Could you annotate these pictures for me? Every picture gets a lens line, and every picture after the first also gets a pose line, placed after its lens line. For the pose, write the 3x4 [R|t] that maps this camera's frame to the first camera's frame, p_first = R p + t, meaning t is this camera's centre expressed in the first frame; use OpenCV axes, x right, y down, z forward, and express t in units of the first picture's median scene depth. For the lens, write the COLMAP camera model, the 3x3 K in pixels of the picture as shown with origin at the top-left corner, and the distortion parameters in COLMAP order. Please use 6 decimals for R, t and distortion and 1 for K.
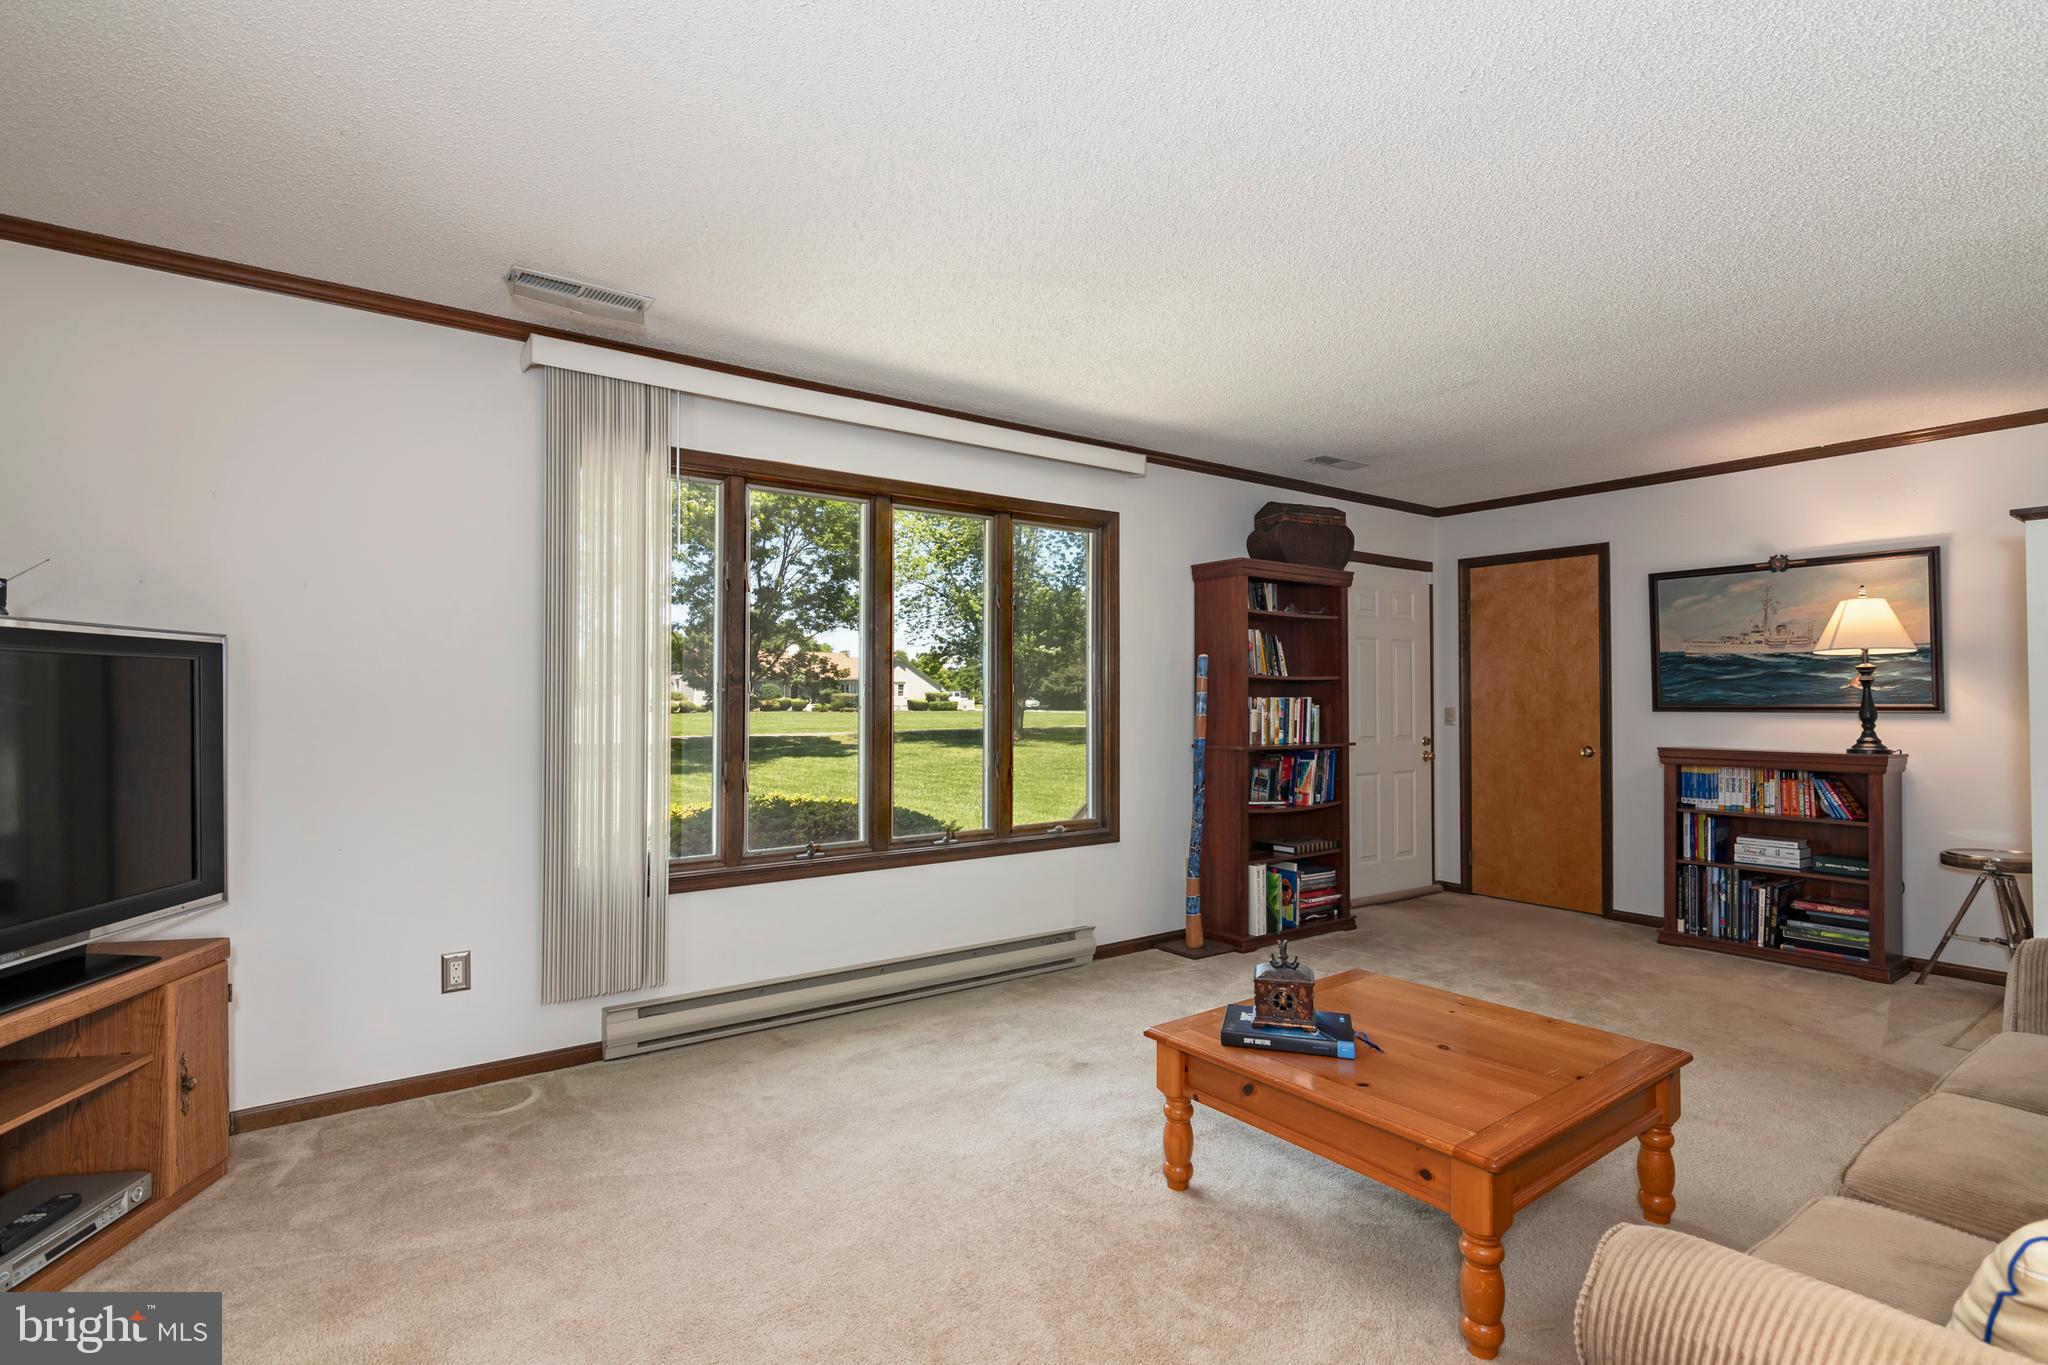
lens RADIAL K [[987.3, 0, 1014.0], [0, 987.3, 680.0], [0, 0, 1]] dist [0.000250, -0.001208]
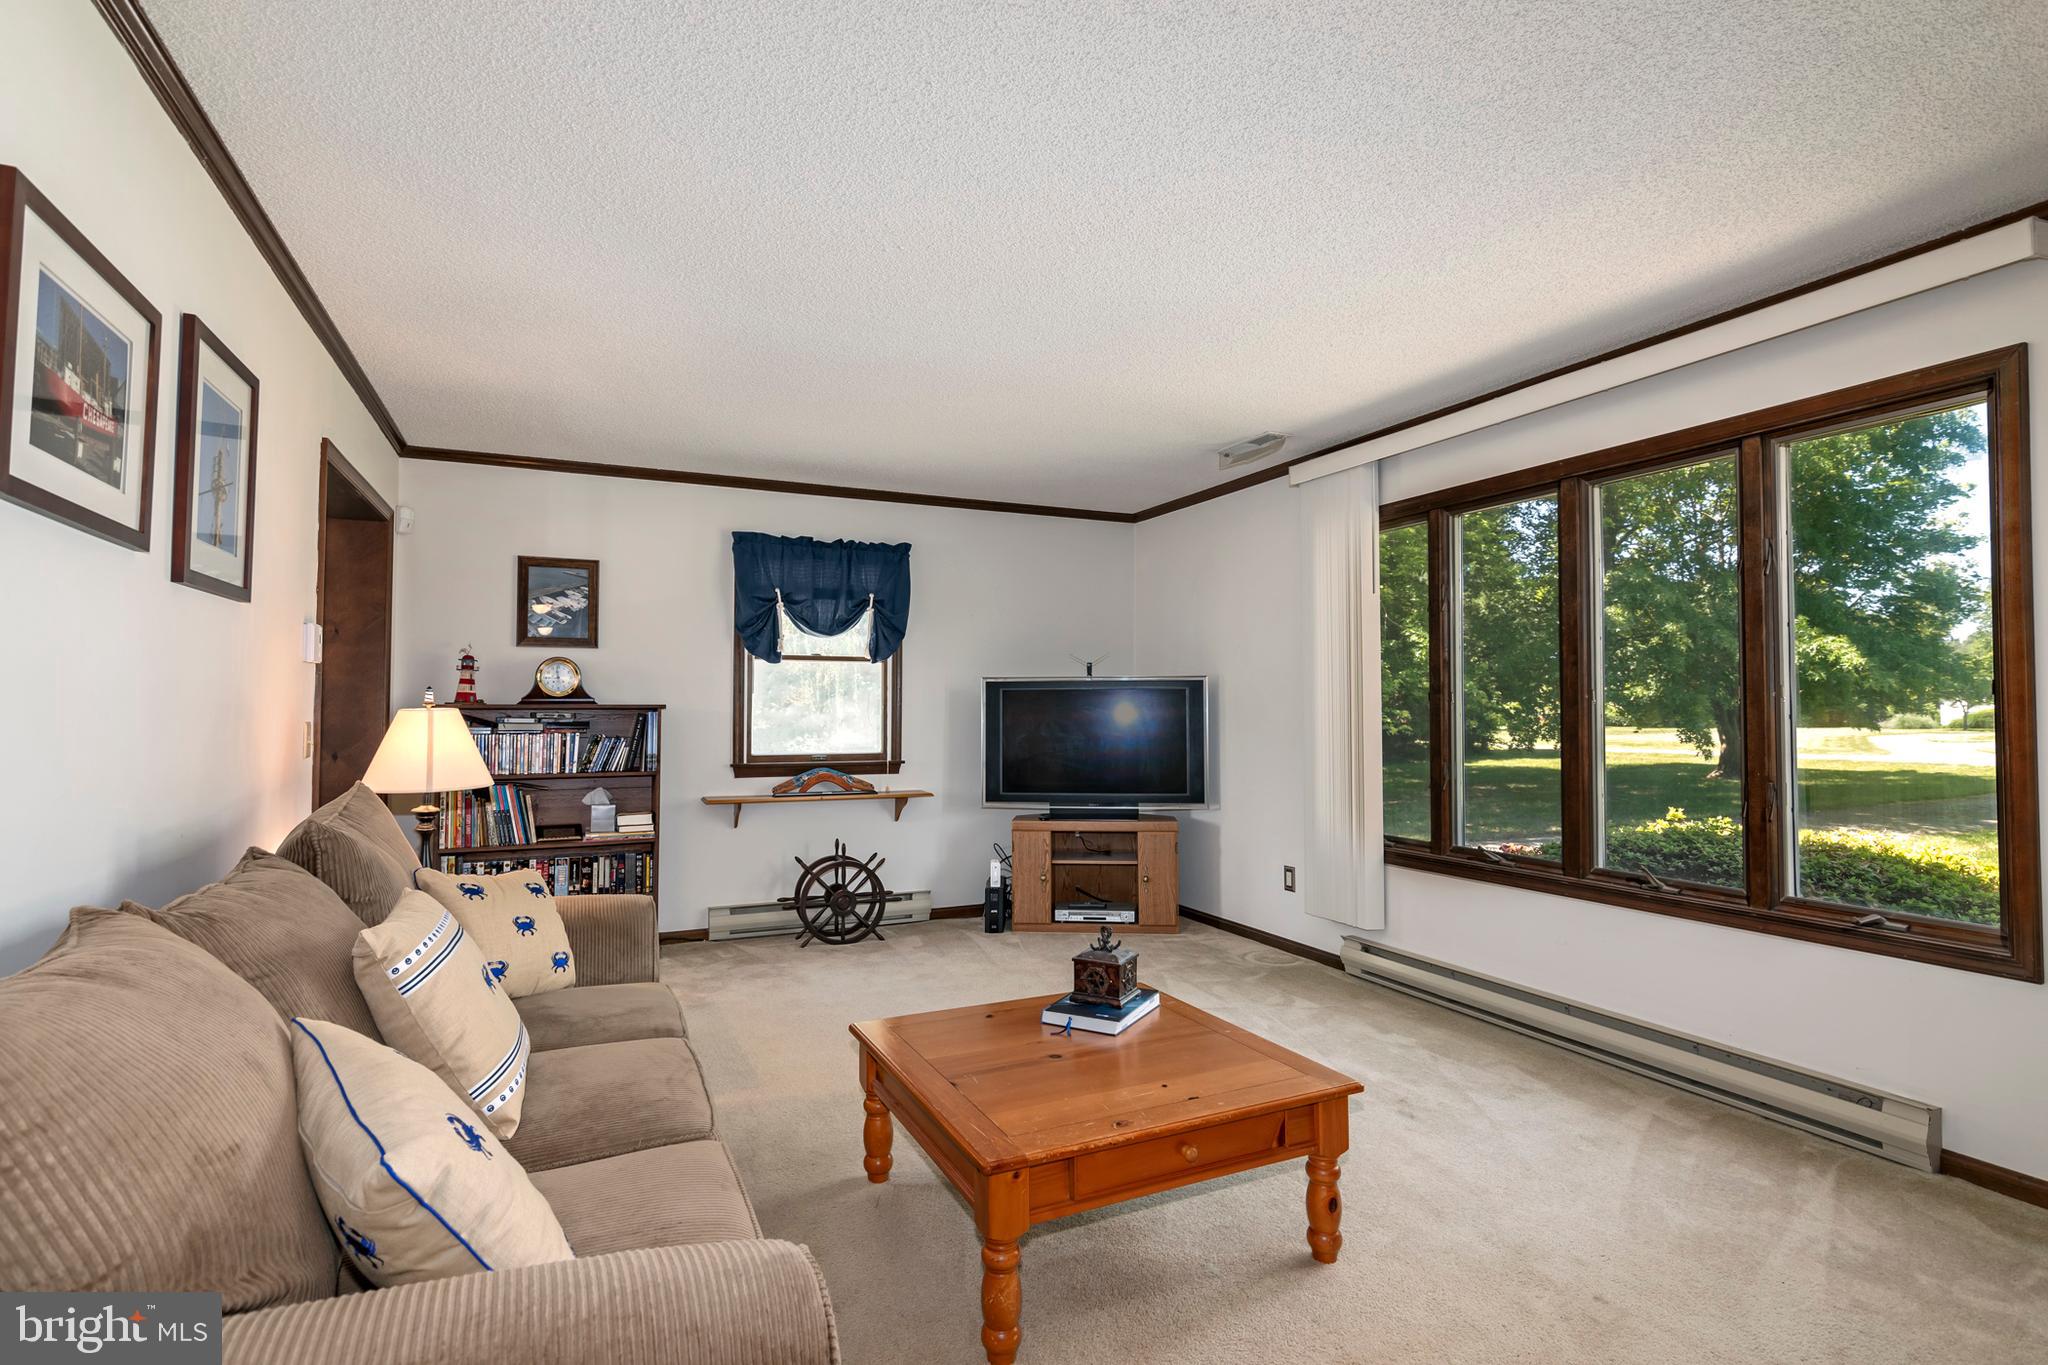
lens RADIAL K [[987.3, 0, 1014.0], [0, 987.3, 680.0], [0, 0, 1]] dist [0.000250, -0.001208]
pose [[-0.197820, -0.025993, -0.979894, 0.978773], [0.020816, 0.999312, -0.030711, 0.013269], [0.980017, -0.026473, -0.197142, 0.793259]]
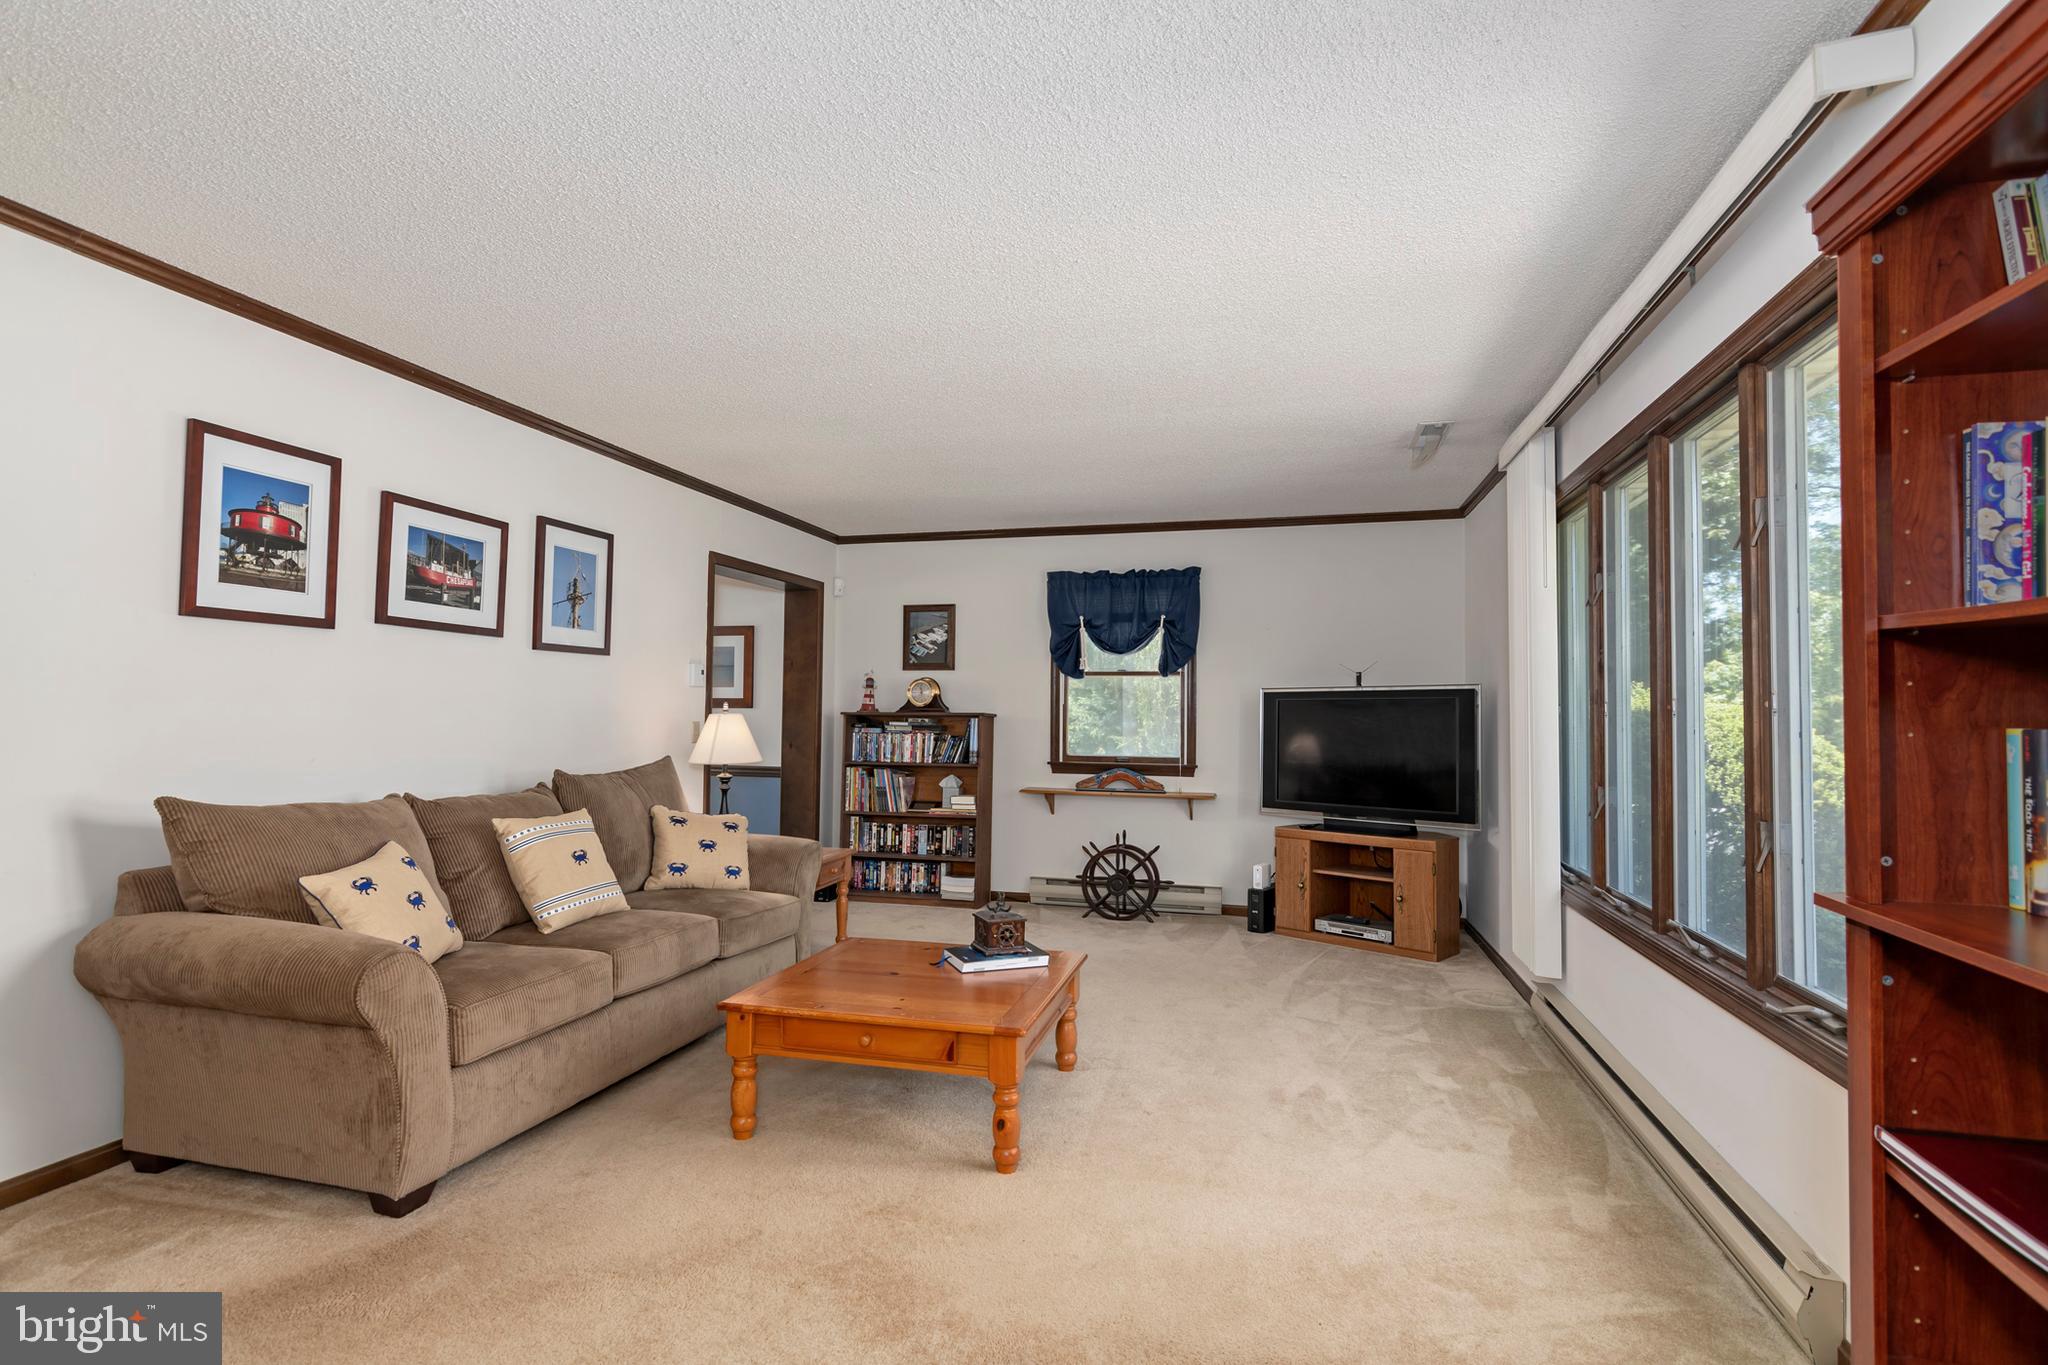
lens RADIAL K [[987.3, 0, 1014.0], [0, 987.3, 680.0], [0, 0, 1]] dist [0.000250, -0.001208]
pose [[-0.779769, -0.026927, -0.625487, 0.794134], [0.006181, 0.998695, -0.050699, 0.026825], [0.626036, -0.043400, -0.778585, 1.476837]]
